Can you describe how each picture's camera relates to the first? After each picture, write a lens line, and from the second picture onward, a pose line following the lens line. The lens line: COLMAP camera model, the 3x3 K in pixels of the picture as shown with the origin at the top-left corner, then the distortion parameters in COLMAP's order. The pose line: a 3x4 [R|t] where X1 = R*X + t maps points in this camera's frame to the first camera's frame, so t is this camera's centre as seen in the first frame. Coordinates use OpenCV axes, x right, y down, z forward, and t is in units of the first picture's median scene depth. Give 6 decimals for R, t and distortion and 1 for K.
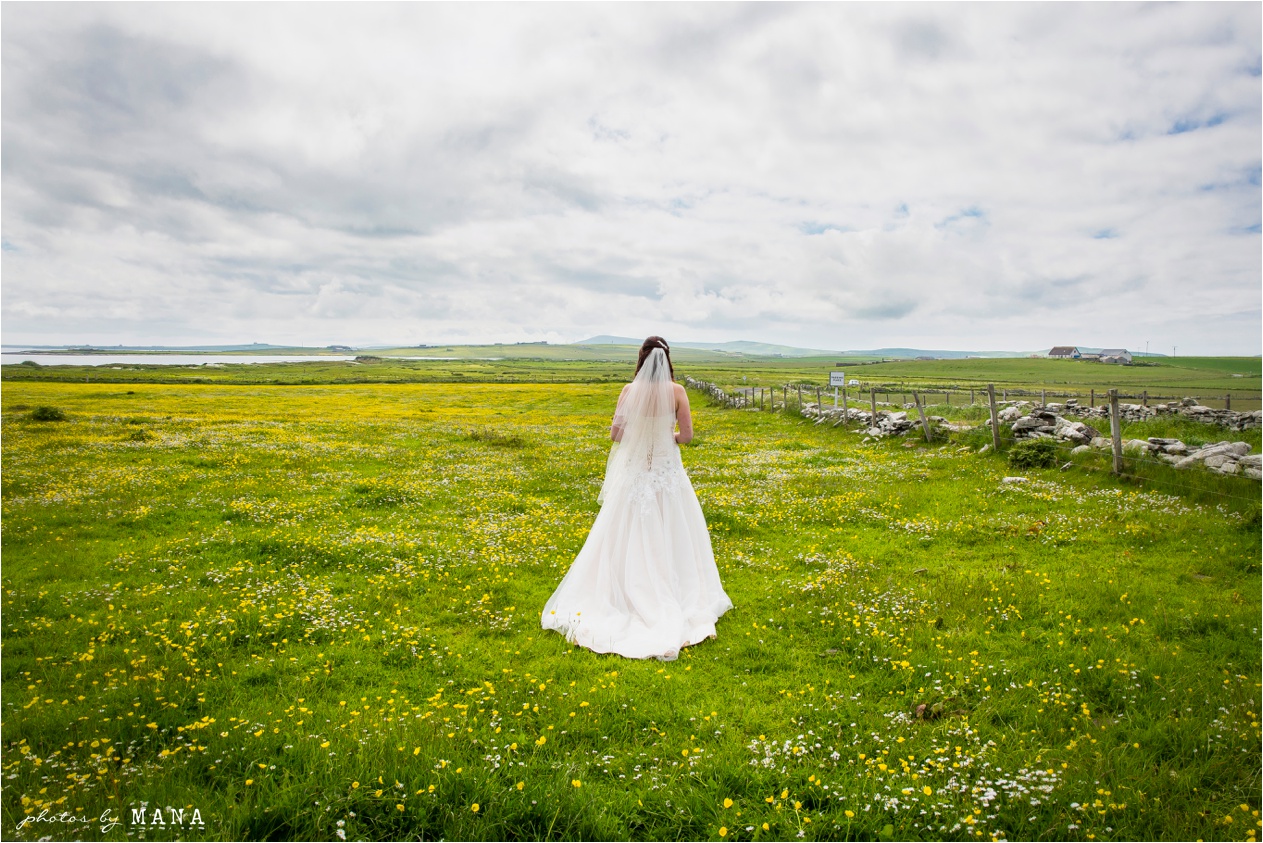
lens RADIAL K [[854.7, 0, 631.5], [0, 854.7, 421.5], [0, 0, 1]] dist [-0.106021, 0.000490]
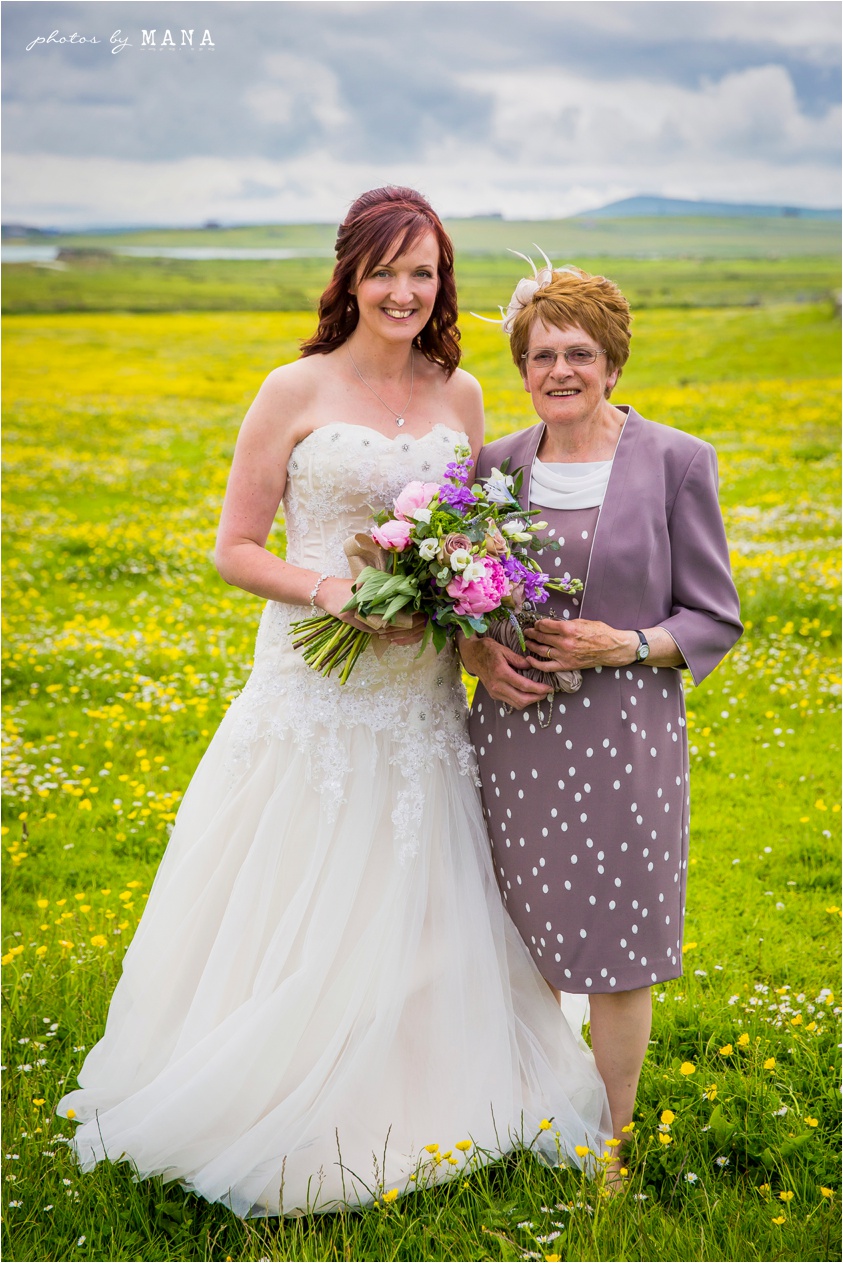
lens RADIAL K [[2162.7, 0, 421.5], [0, 2162.7, 631.5], [0, 0, 1]] dist [0.061785, 0.054327]
pose [[0.988654, 0.015395, -0.149423, 0.071242], [0.000426, 0.994443, 0.105276, -0.001758], [0.150213, -0.104145, 0.983153, -0.221895]]
